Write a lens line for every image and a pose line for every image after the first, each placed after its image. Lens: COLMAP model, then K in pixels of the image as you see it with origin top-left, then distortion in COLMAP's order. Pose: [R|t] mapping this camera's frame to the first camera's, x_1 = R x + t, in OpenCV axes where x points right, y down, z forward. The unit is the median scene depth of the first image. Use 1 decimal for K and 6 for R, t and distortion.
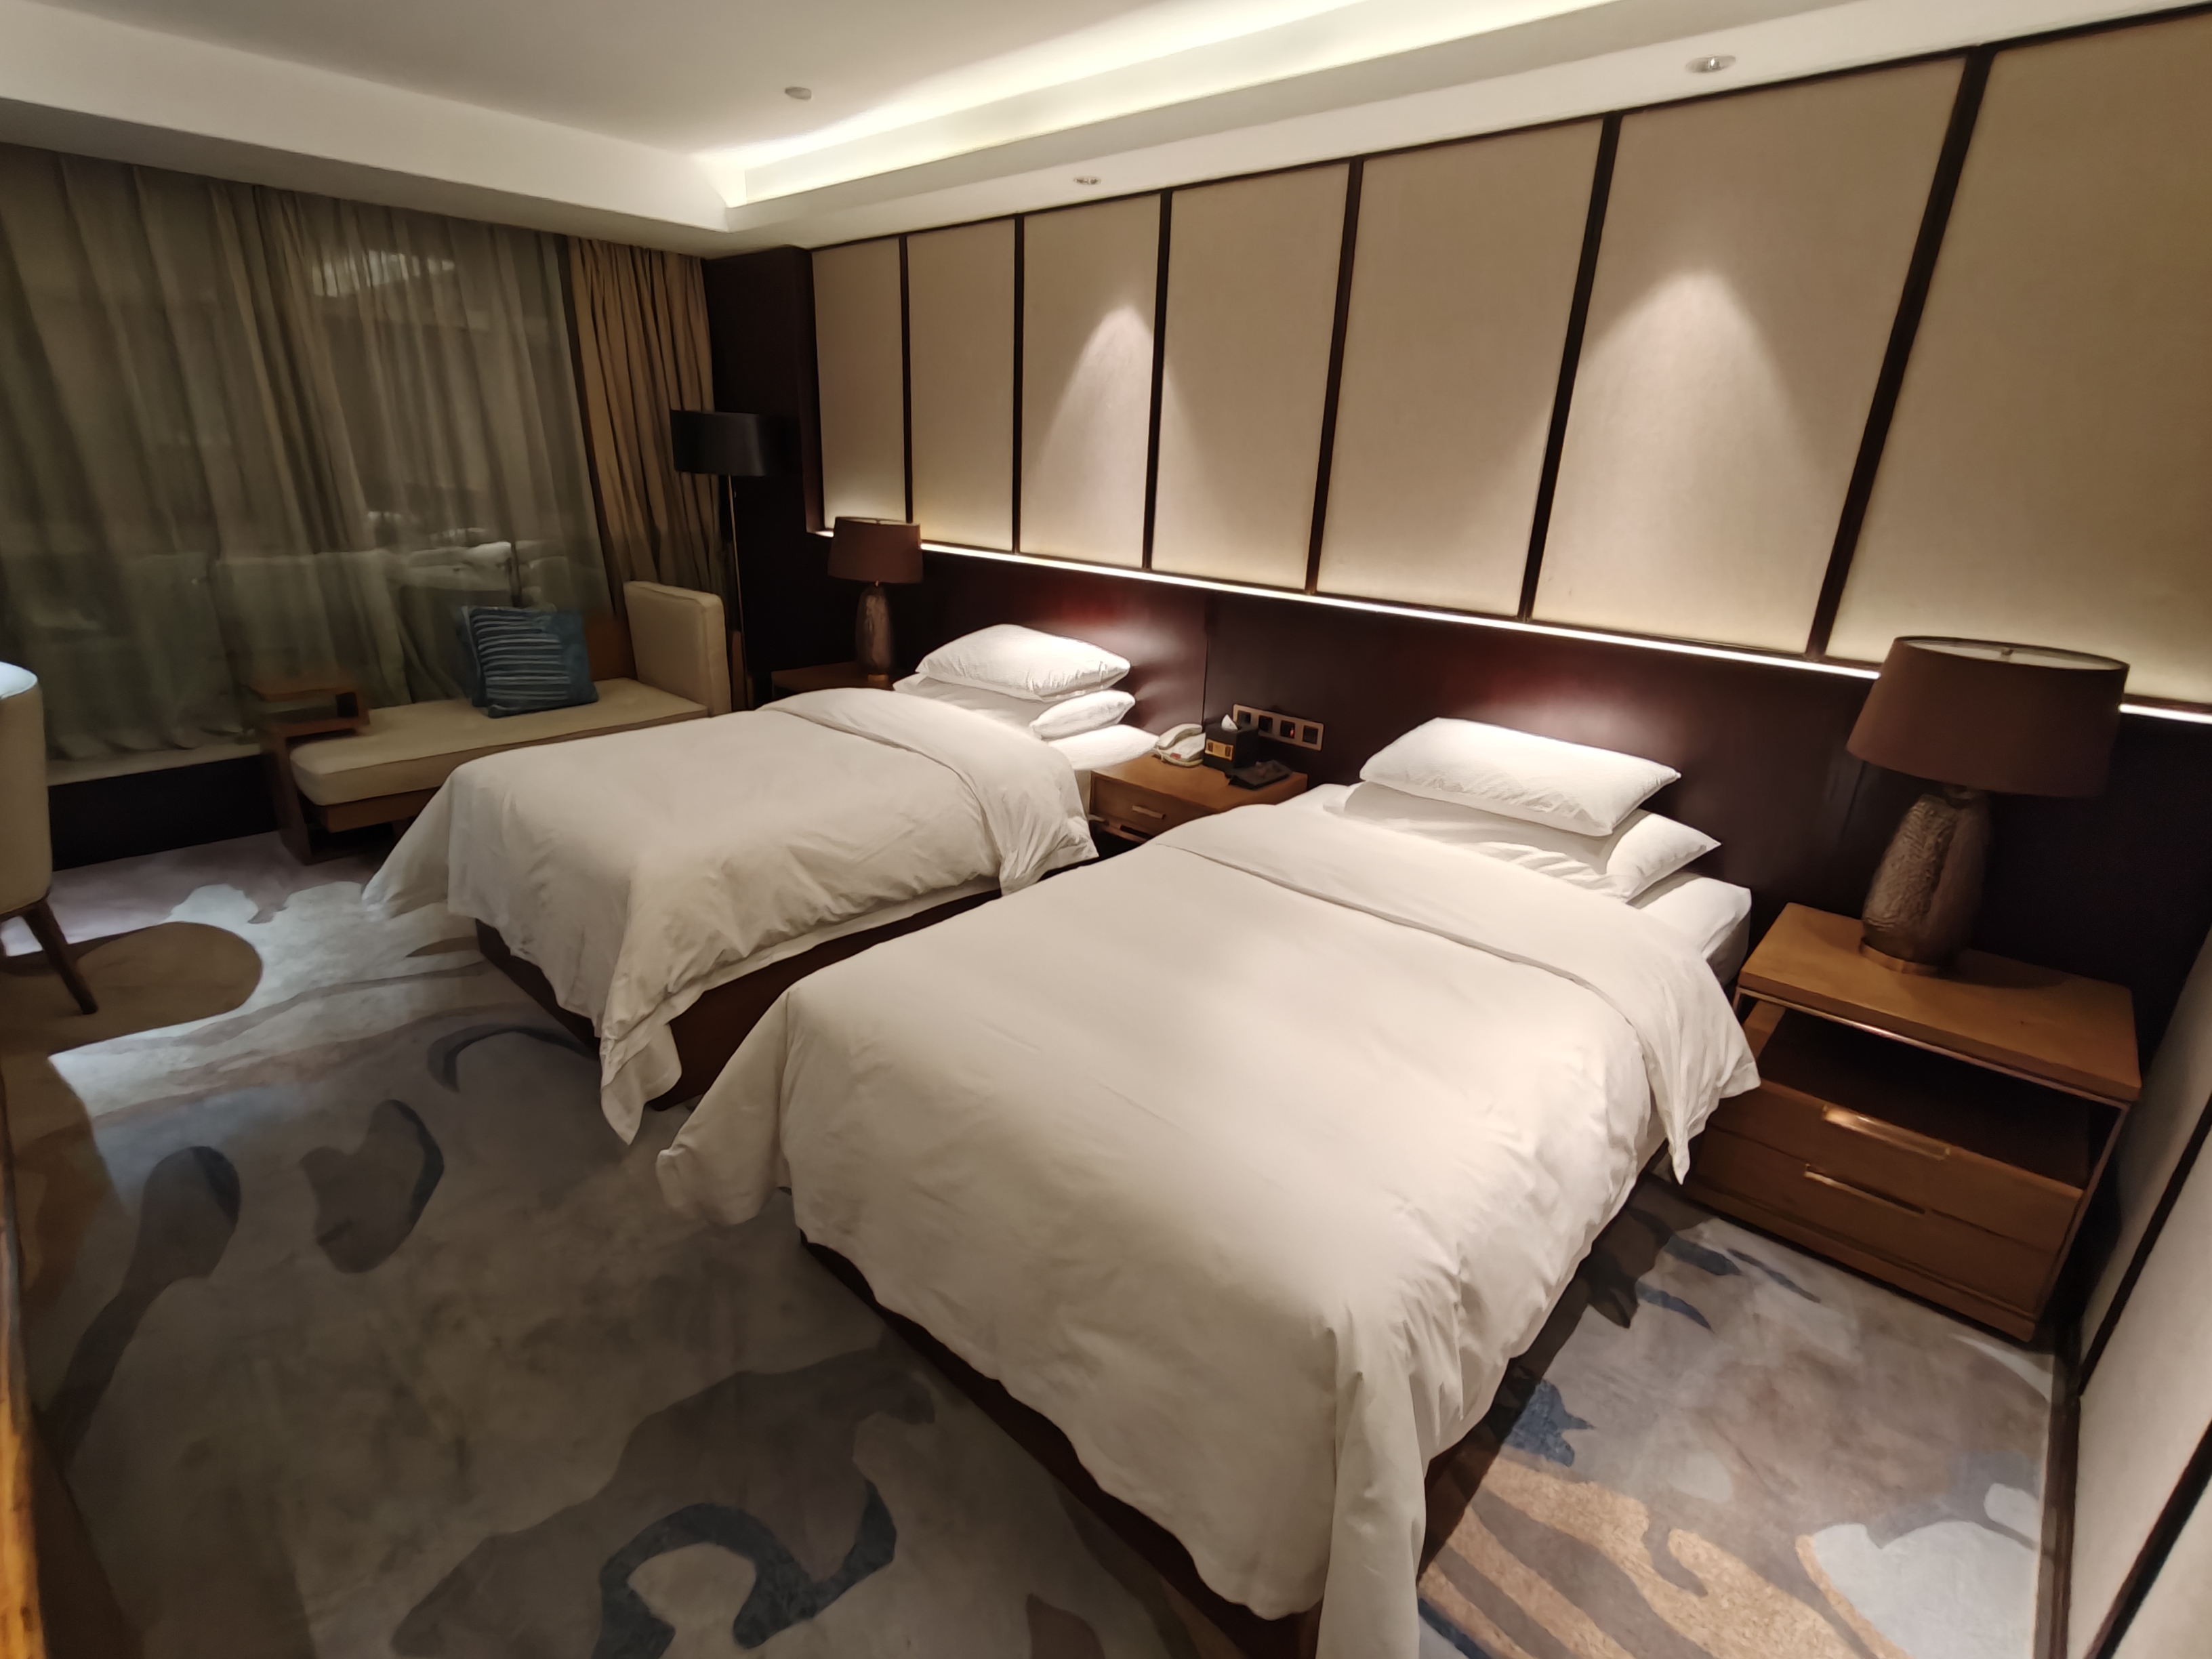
lens RADIAL K [[1046.5, 0, 1073.9], [0, 1046.5, 817.7], [0, 0, 1]] dist [0.003547, 0.001494]
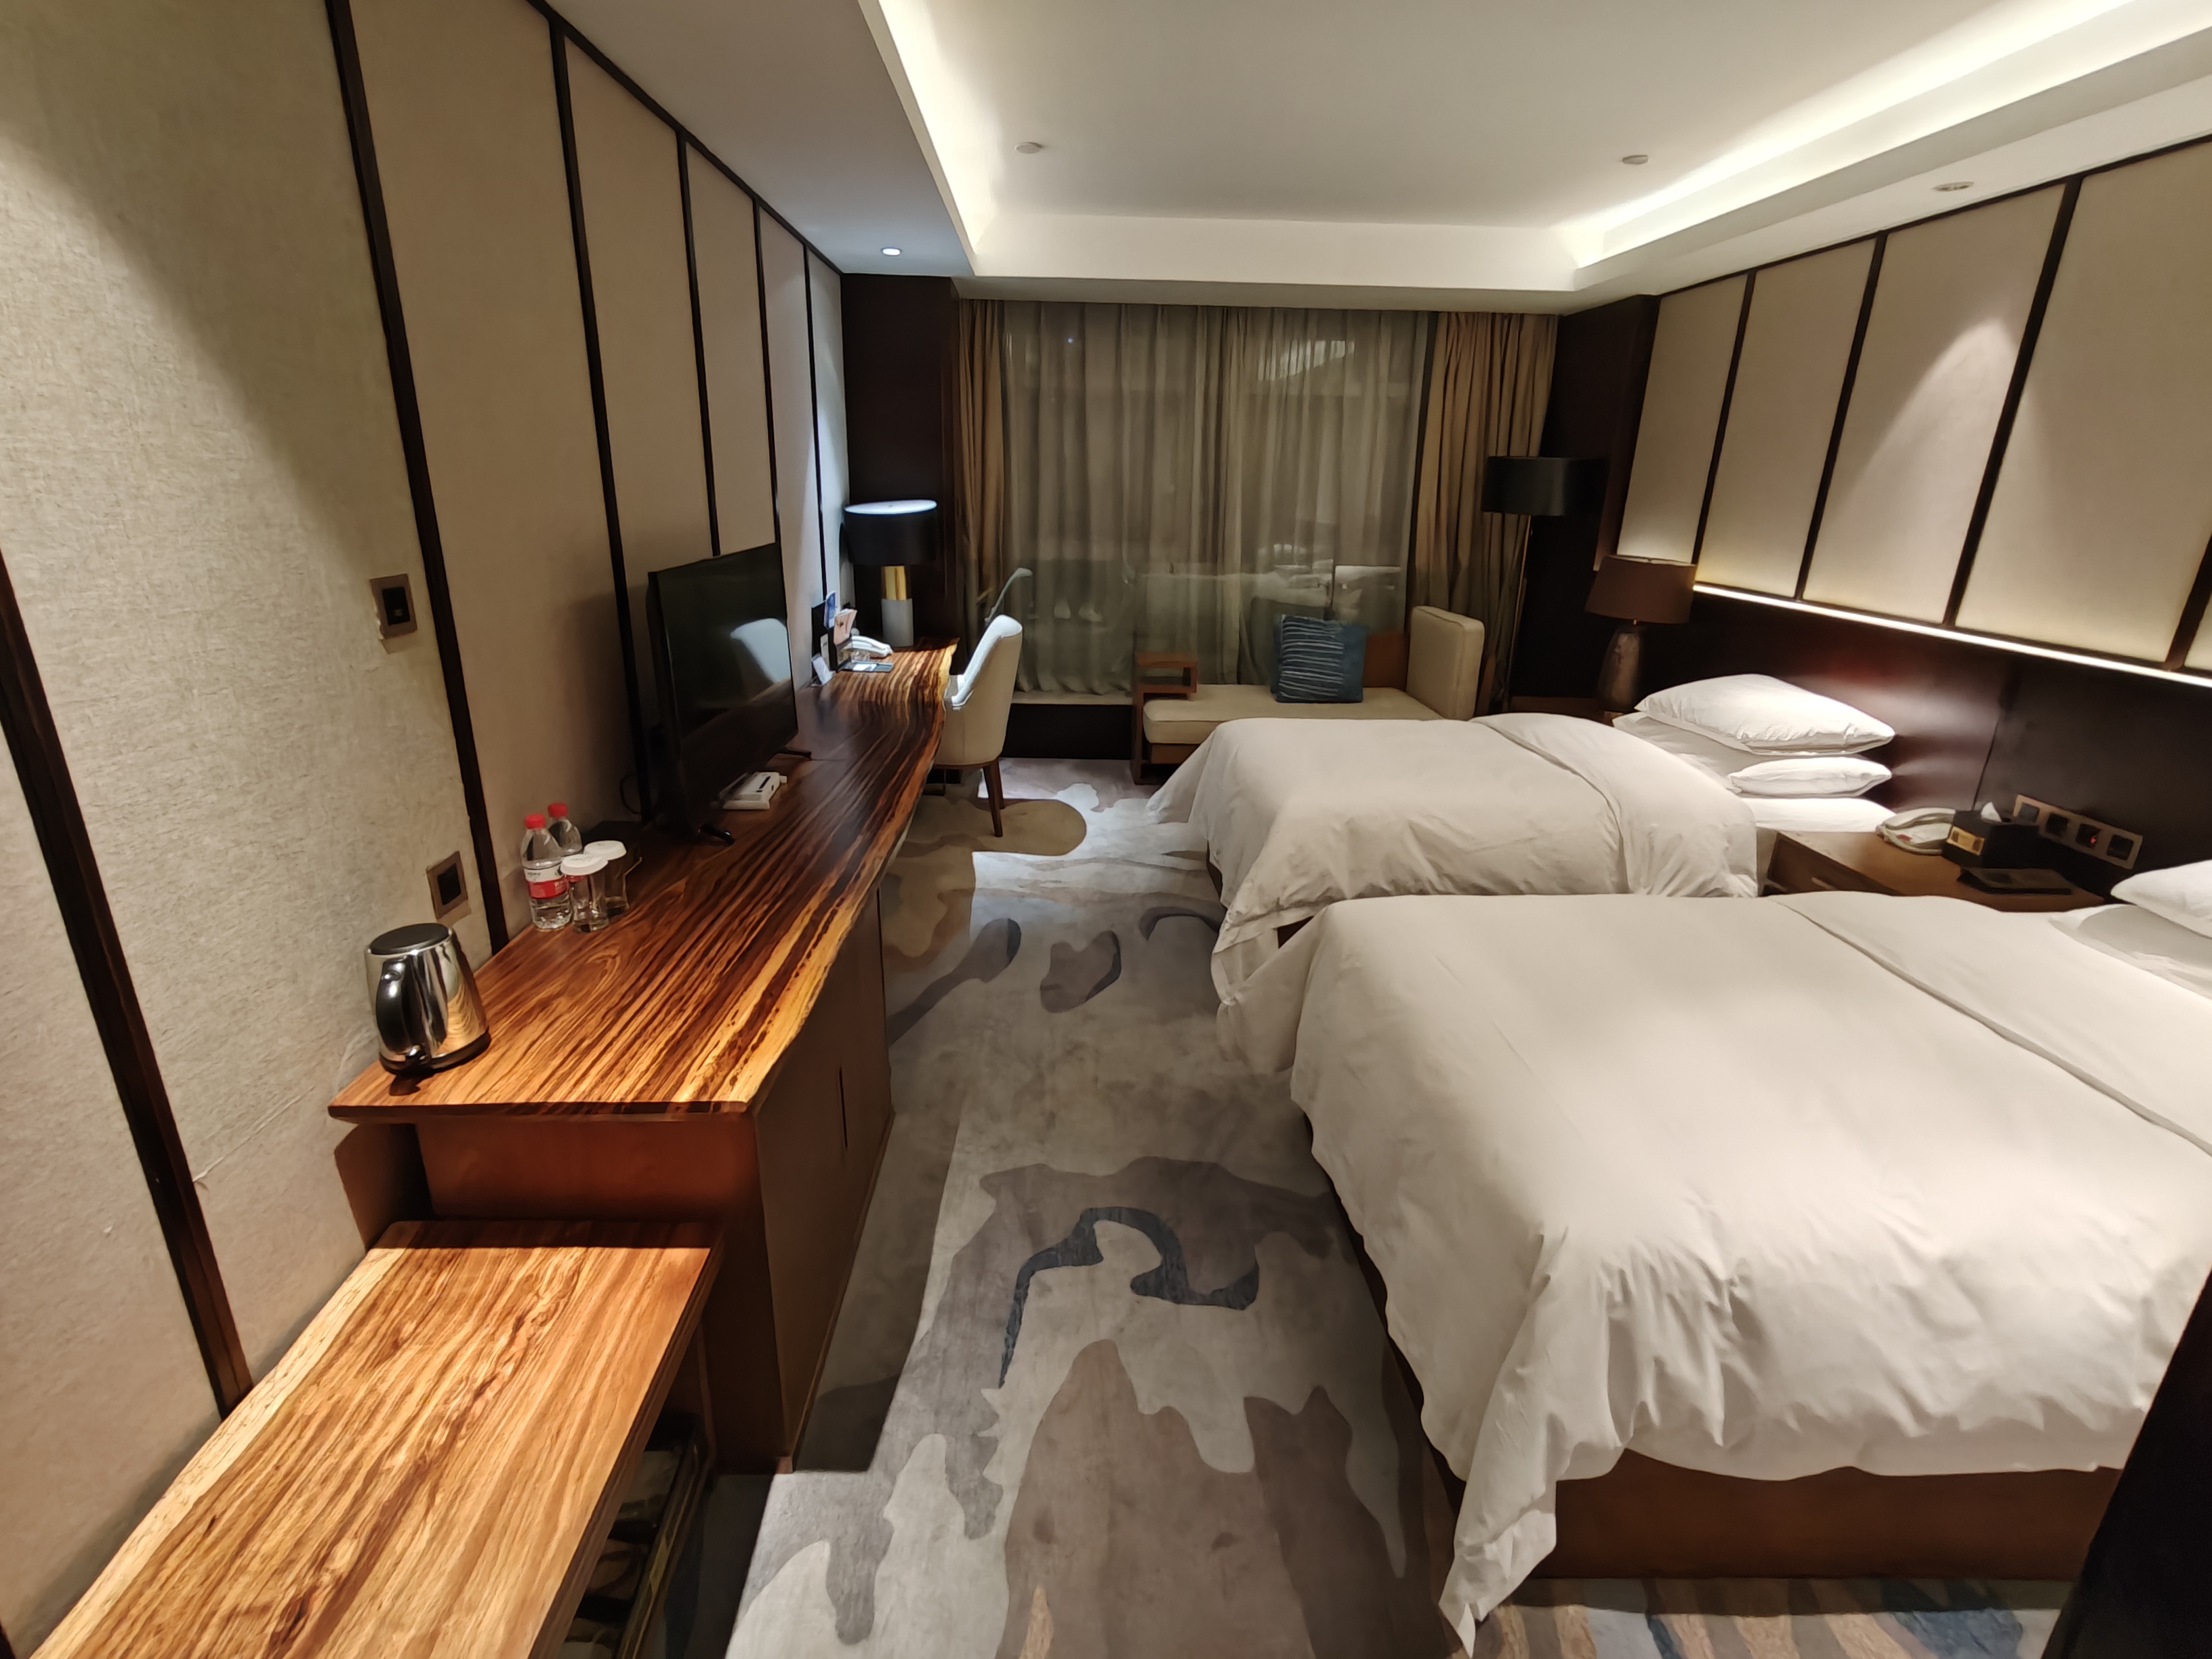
lens RADIAL K [[1046.5, 0, 1077.9], [0, 1046.5, 820.5], [0, 0, 1]] dist [0.003547, 0.001494]
pose [[0.702110, 0.208071, -0.680991, 0.271169], [-0.233568, 0.970739, 0.055789, 0.048665], [0.672672, 0.119887, 0.730164, -0.109065]]
